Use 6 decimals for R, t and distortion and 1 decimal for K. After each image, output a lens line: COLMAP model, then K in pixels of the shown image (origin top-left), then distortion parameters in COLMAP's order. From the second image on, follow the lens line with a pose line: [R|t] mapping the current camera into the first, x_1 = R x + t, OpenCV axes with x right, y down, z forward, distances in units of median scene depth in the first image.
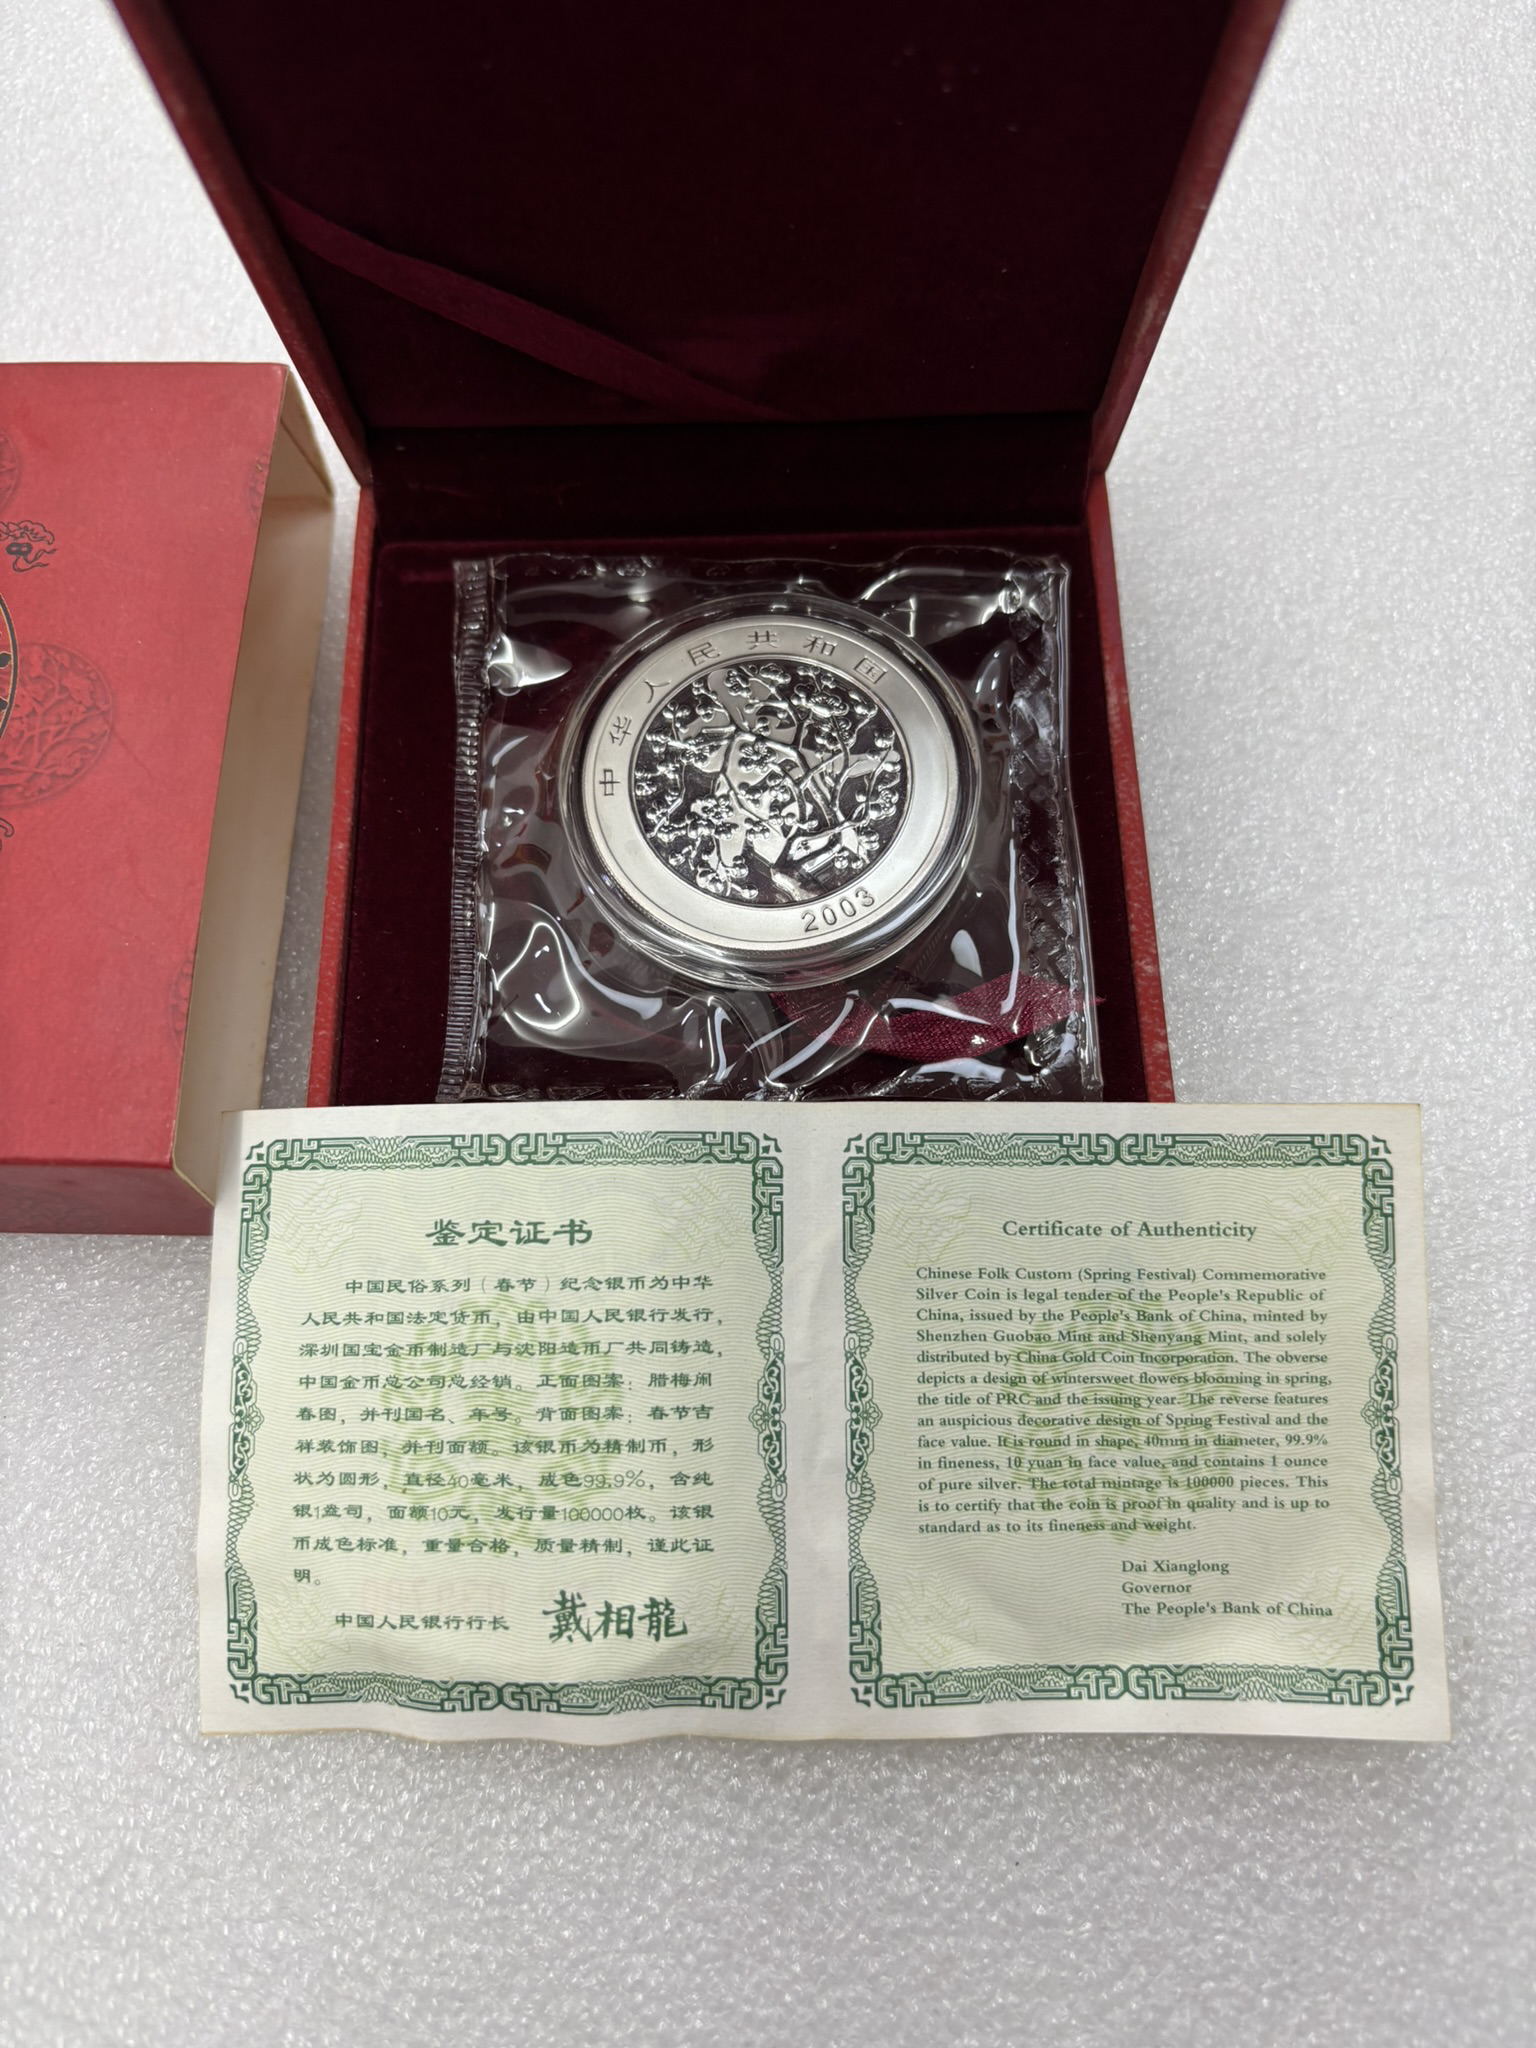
lens RADIAL K [[1576.1, 0, 772.2], [0, 1576.1, 1039.3], [0, 0, 1]] dist [-0.026425, 0.017596]
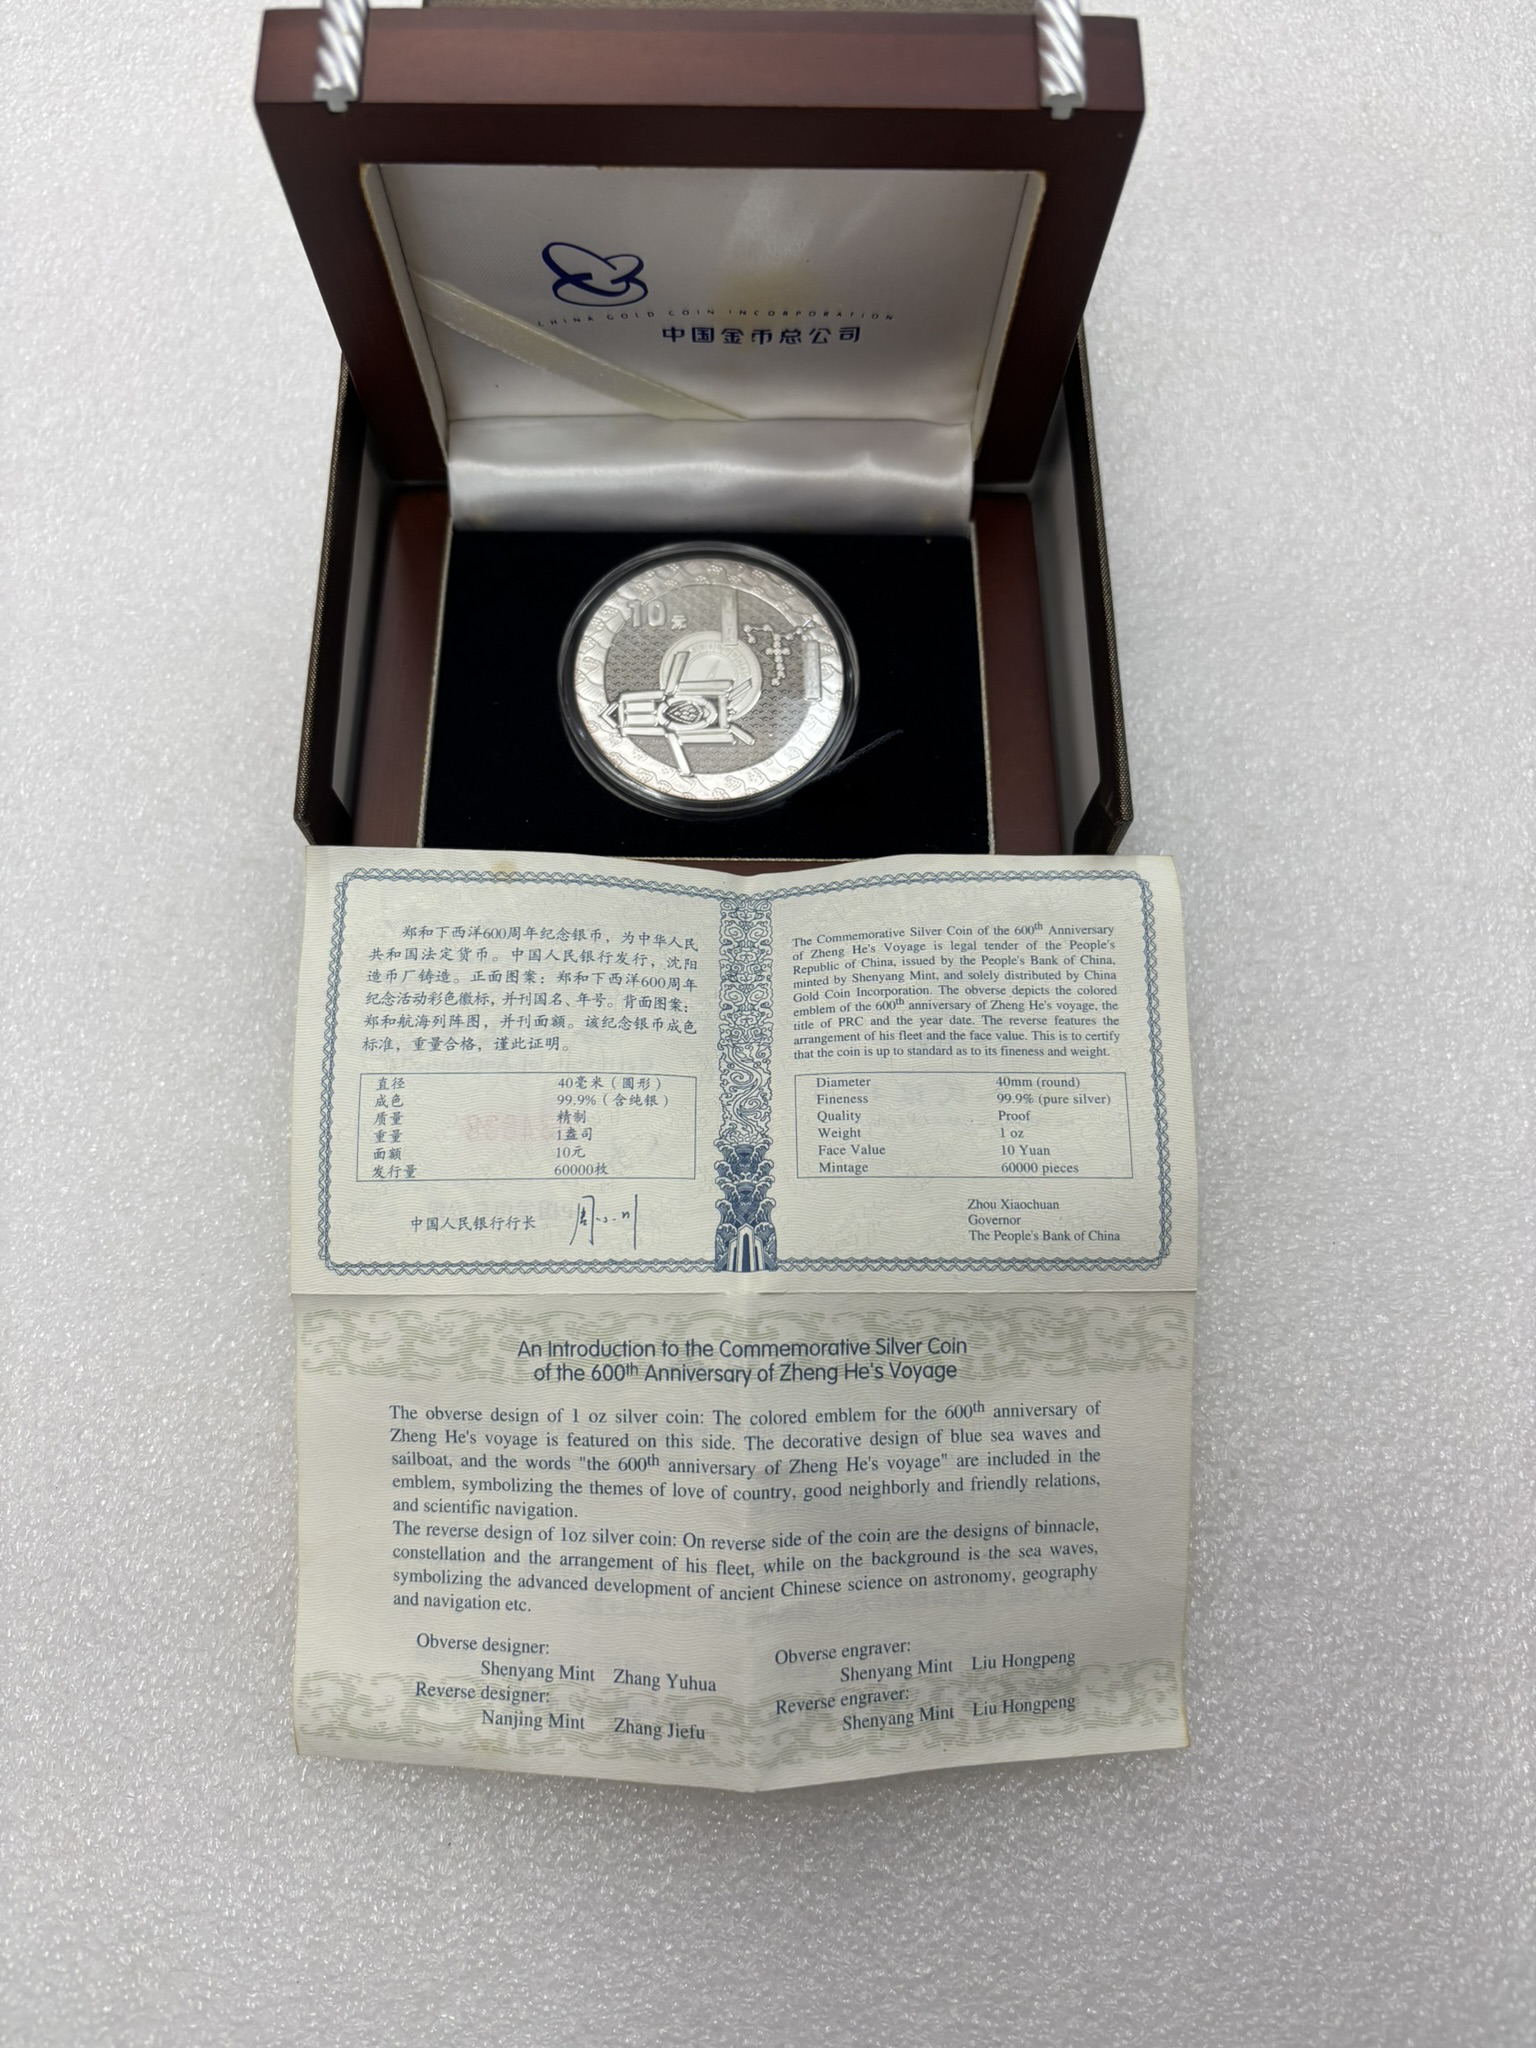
lens RADIAL K [[1563.8, 0, 781.1], [0, 1563.8, 1032.4], [0, 0, 1]] dist [0.004221, -0.012350]
pose [[0.998843, 0.046045, 0.013898, -0.005511], [-0.046021, 0.998938, -0.002049, 0.005064], [-0.013977, 0.001407, 0.999901, -0.357072]]
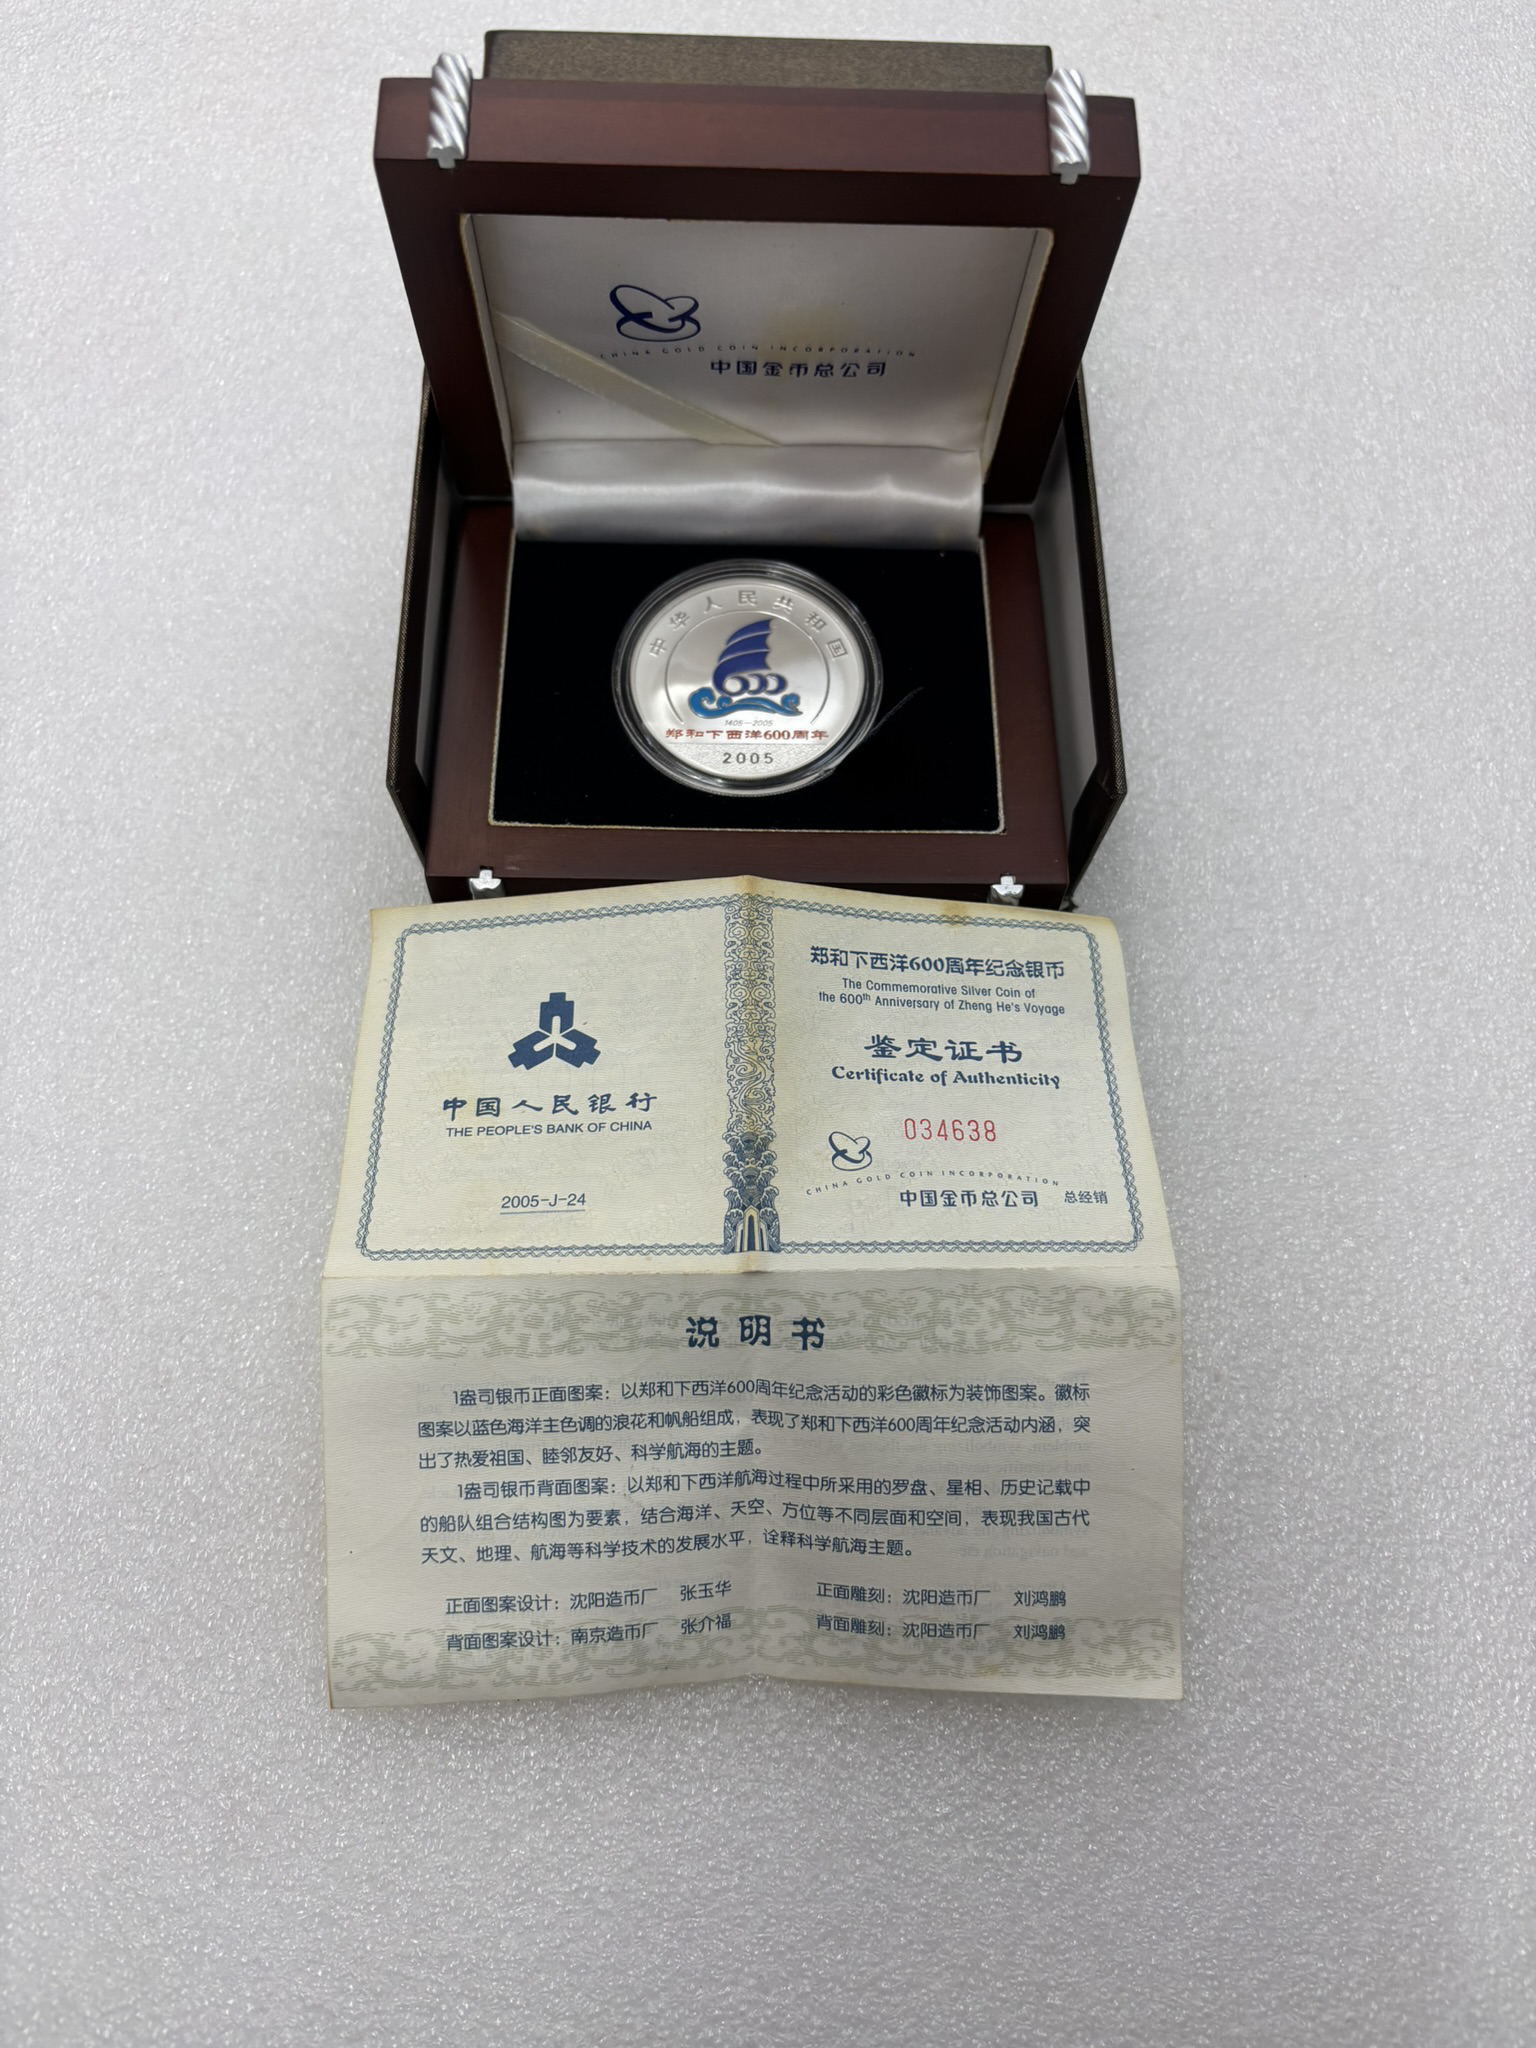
lens RADIAL K [[1563.8, 0, 781.1], [0, 1563.8, 1032.4], [0, 0, 1]] dist [0.004221, -0.012350]
pose [[0.998253, 0.051740, 0.028527, -0.054428], [-0.050935, 0.998303, -0.028243, 0.086954], [-0.029940, 0.026741, 0.999194, -0.502667]]
